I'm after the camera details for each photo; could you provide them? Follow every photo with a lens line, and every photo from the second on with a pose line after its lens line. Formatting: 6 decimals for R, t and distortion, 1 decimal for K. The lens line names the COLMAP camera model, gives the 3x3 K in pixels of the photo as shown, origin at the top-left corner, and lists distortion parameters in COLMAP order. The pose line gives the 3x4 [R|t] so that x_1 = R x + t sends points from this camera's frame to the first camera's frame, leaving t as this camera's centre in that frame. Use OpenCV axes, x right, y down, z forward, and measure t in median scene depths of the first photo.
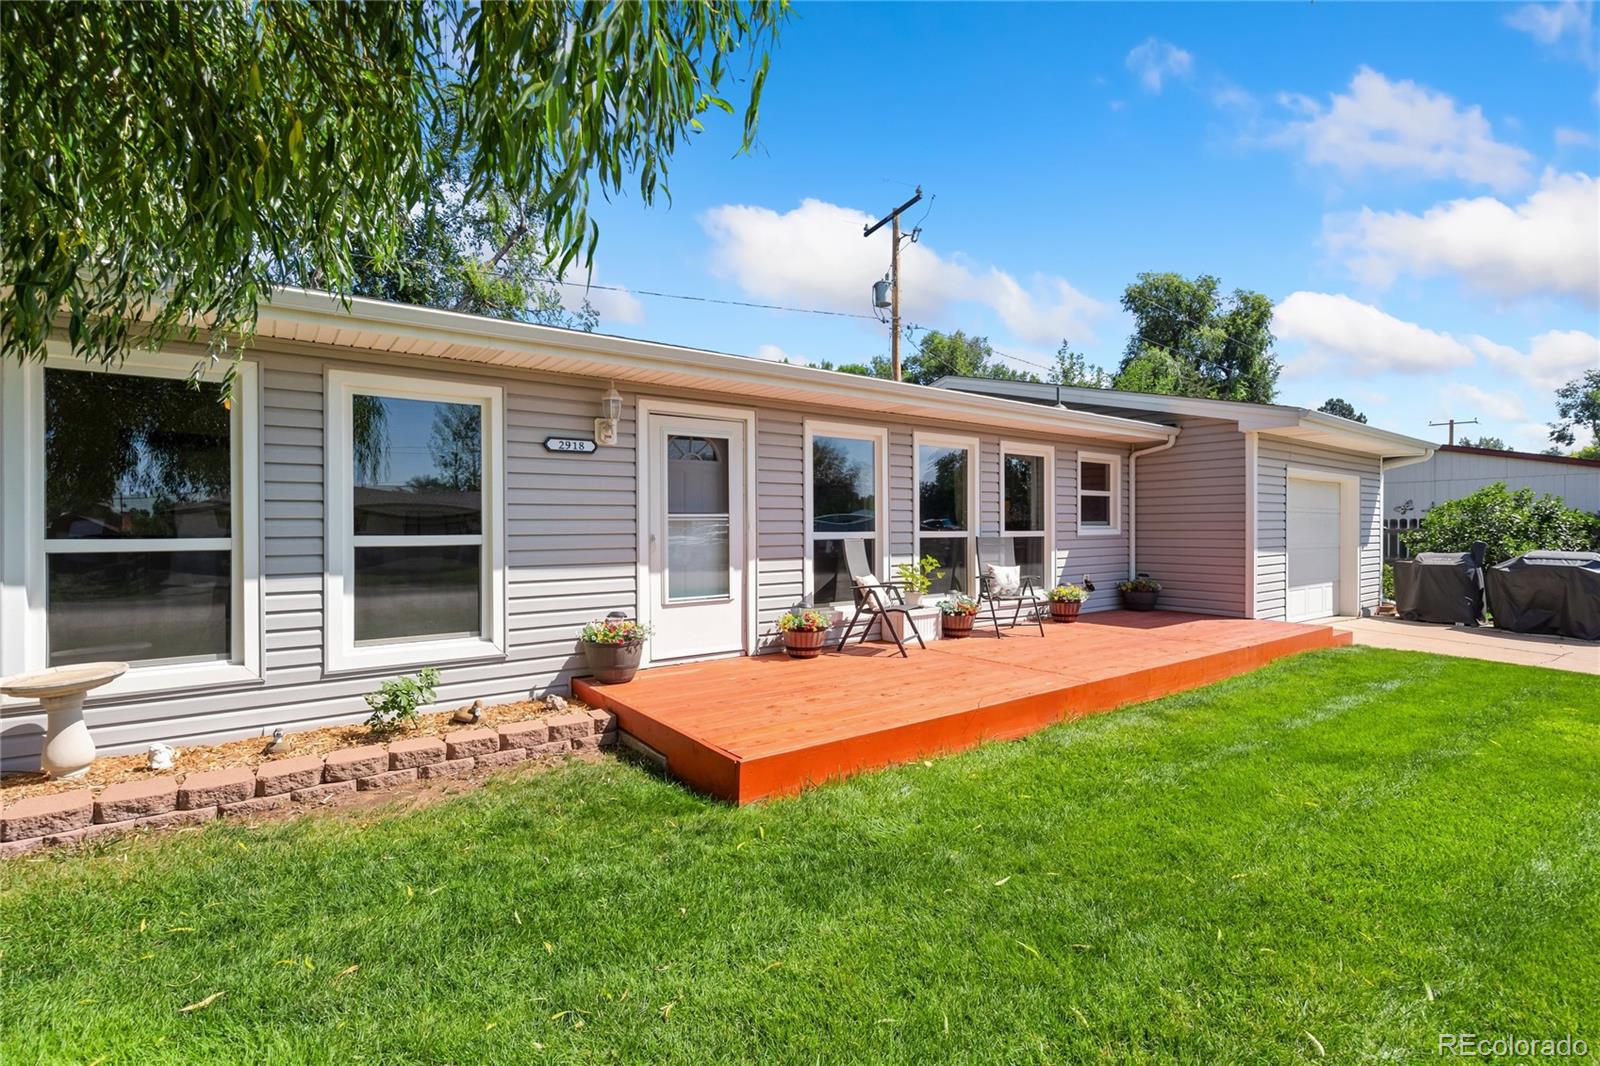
lens RADIAL K [[738.7, 0, 800.4], [0, 738.7, 527.9], [0, 0, 1]] dist [0.000367, 0.001845]
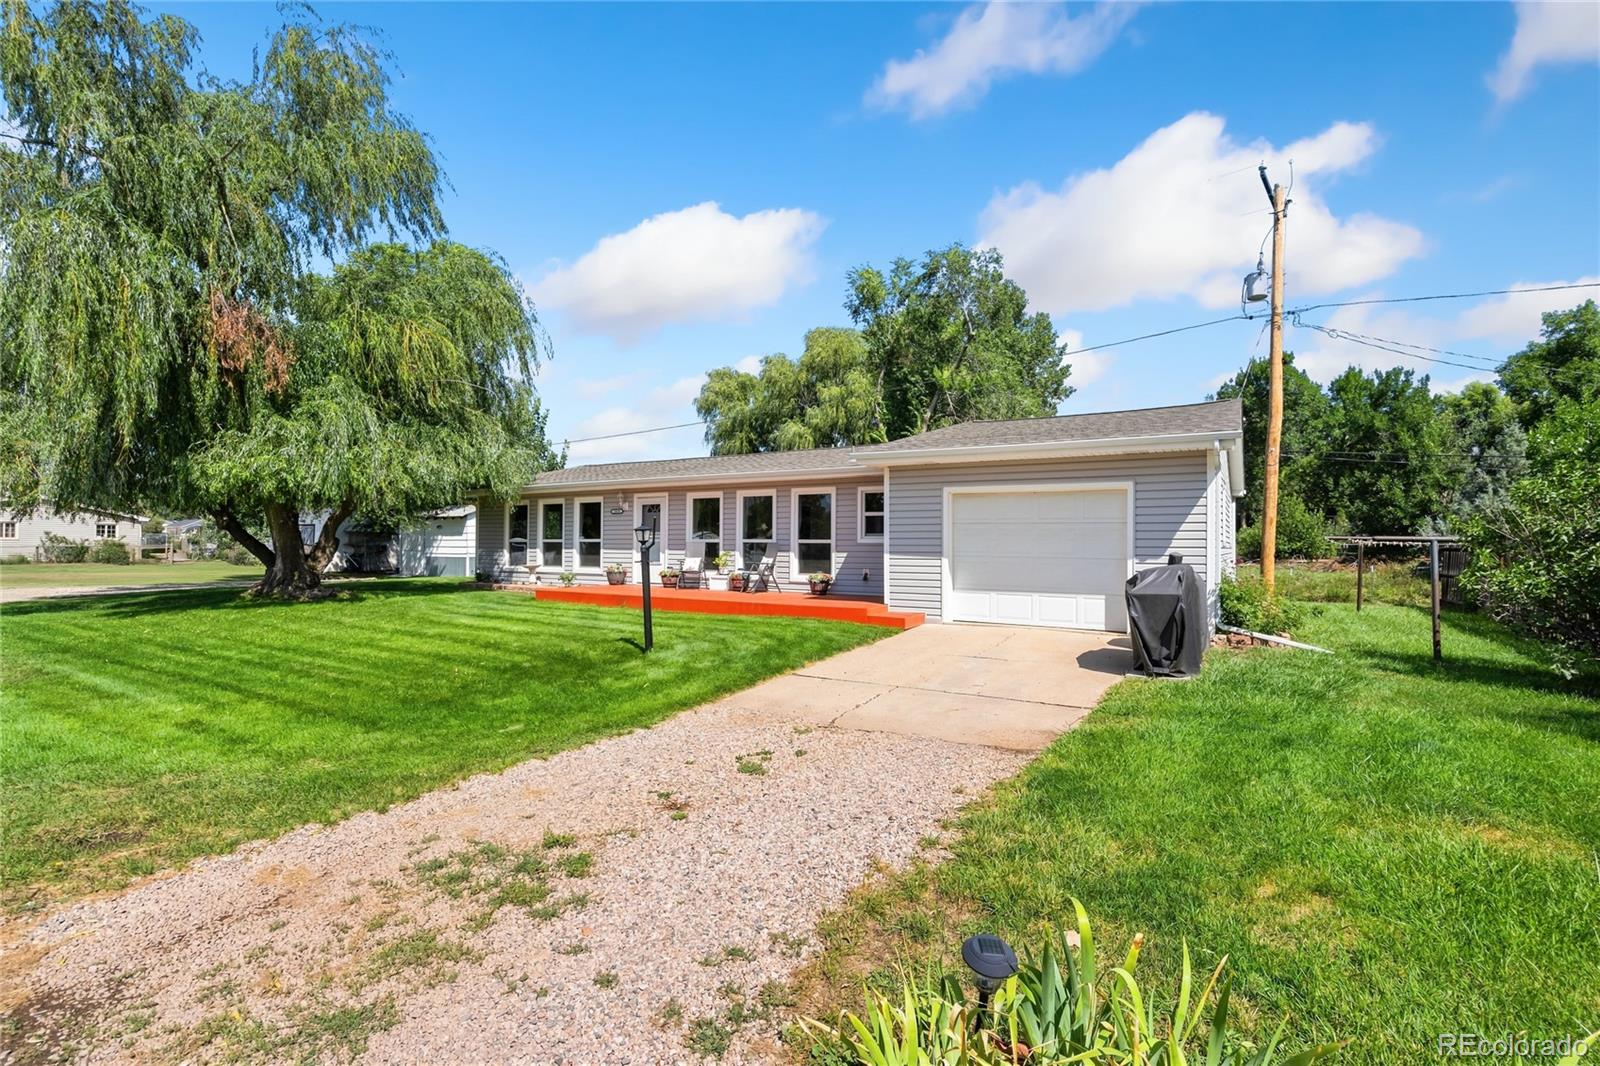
lens RADIAL K [[738.7, 0, 802.9], [0, 738.7, 537.5], [0, 0, 1]] dist [0.000367, 0.001845]
pose [[0.344315, -0.006967, -0.938829, 1.810246], [-0.010447, 0.999882, -0.011252, 0.017367], [0.938796, 0.013682, 0.344201, 0.400641]]
